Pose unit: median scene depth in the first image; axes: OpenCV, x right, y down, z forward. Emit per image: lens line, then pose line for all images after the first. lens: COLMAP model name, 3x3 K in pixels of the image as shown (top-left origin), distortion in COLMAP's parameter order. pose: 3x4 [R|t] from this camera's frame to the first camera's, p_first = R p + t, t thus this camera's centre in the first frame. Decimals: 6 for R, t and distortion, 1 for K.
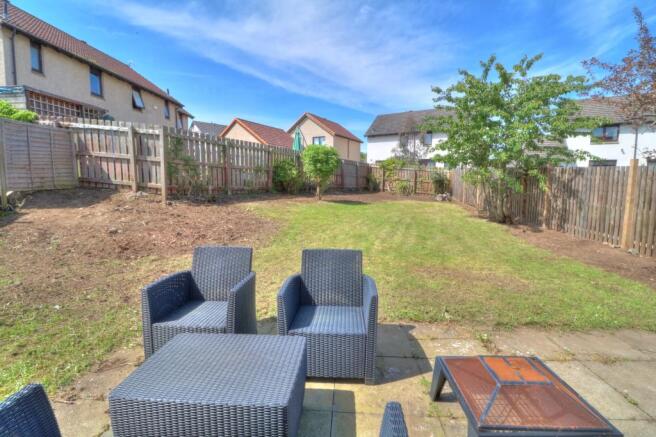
lens RADIAL K [[304.5, 0, 328.0], [0, 304.5, 218.5], [0, 0, 1]] dist [-0.023978, -0.000171]
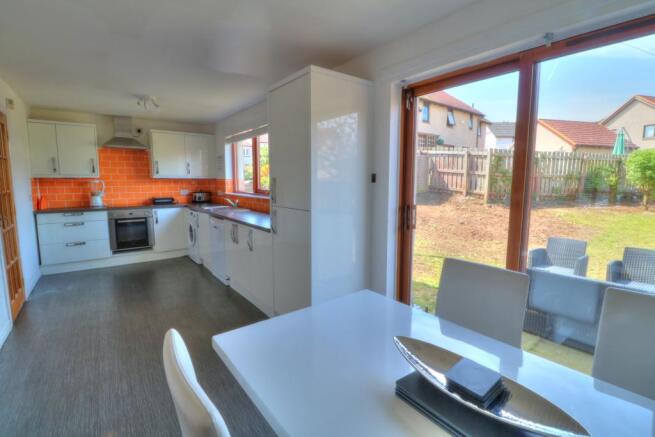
lens RADIAL K [[304.0, 0, 327.5], [0, 304.0, 218.5], [0, 0, 1]] dist [-0.023978, -0.000171]
pose [[0.657442, 0.091007, -0.747989, 0.014542], [-0.083347, 0.995371, 0.047848, 0.002082], [0.748881, 0.030886, 0.661984, -0.430441]]
